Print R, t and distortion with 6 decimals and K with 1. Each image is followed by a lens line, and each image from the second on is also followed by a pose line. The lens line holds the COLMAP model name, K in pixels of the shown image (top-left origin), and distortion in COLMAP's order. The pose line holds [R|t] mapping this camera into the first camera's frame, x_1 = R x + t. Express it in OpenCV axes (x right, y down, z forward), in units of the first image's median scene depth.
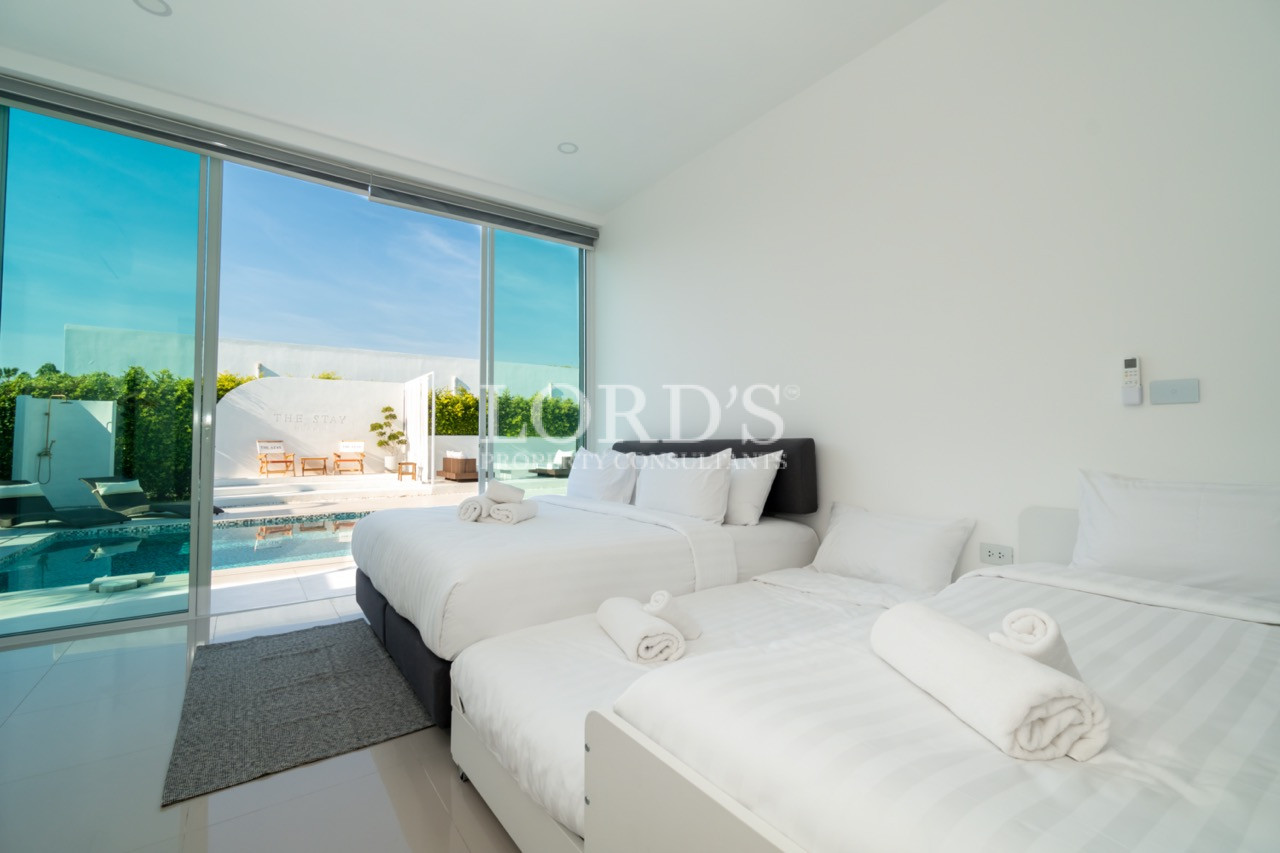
lens RADIAL K [[527.4, 0, 653.8], [0, 527.4, 423.0], [0, 0, 1]] dist [0.009328, -0.000690]
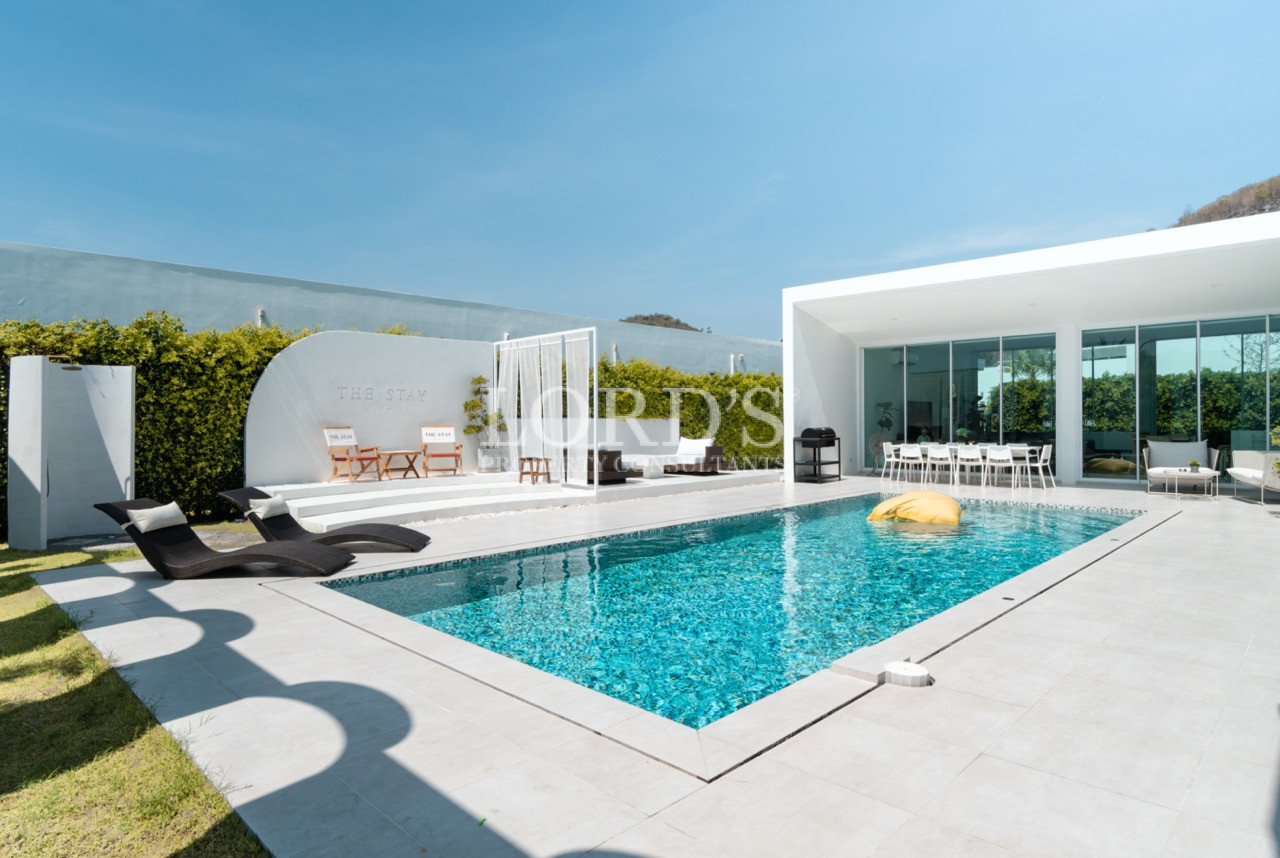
lens RADIAL K [[702.0, 0, 664.5], [0, 702.0, 384.0], [0, 0, 1]] dist [0.025251, -0.003680]
pose [[0.987228, 0.005844, 0.159208, -0.487998], [-0.003489, 0.999880, -0.015066, -0.008977], [-0.159277, 0.014318, 0.987130, 0.067989]]
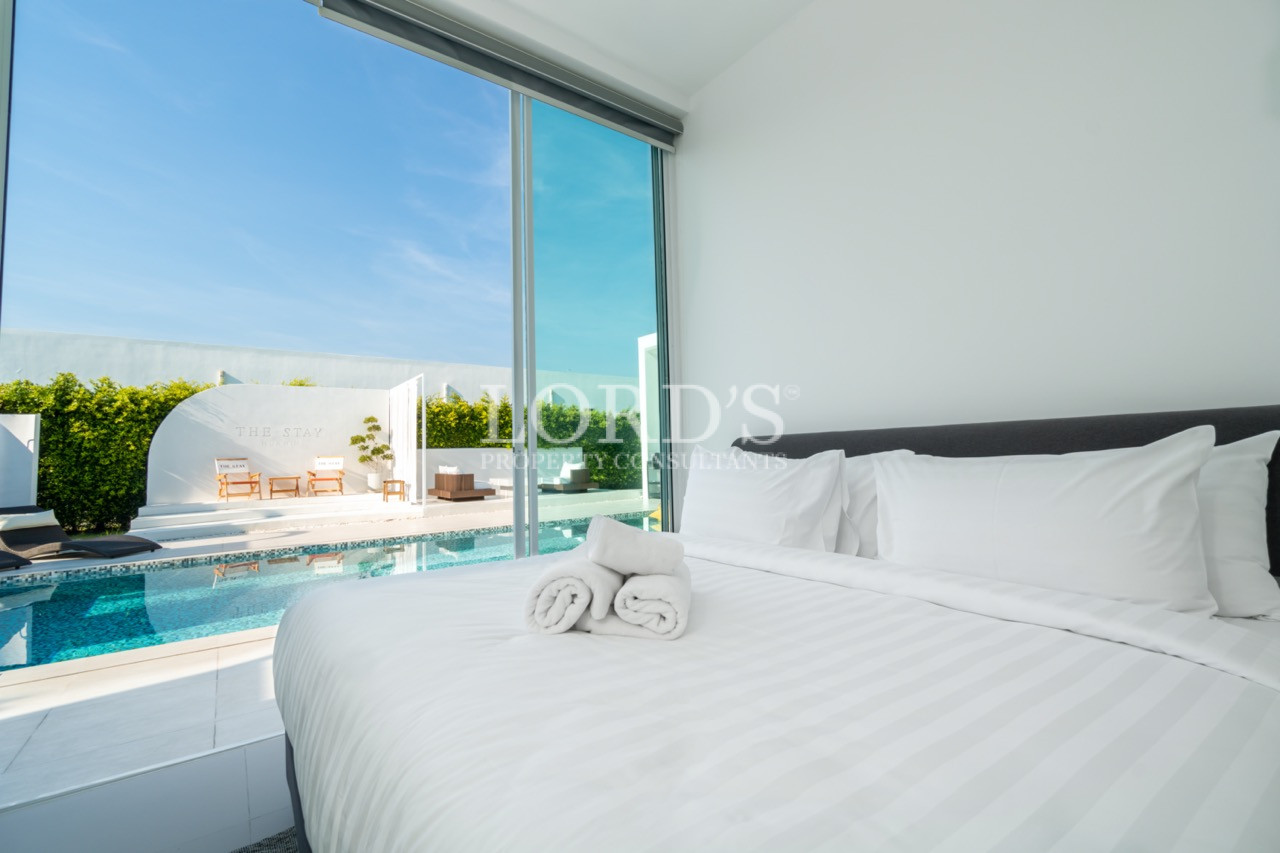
lens RADIAL K [[527.4, 0, 650.1], [0, 527.4, 424.3], [0, 0, 1]] dist [0.009328, -0.000690]
pose [[0.999656, -0.021024, 0.015673, -0.065982], [0.021339, 0.999567, -0.020236, 0.010926], [-0.015241, 0.020564, 0.999672, 0.142120]]
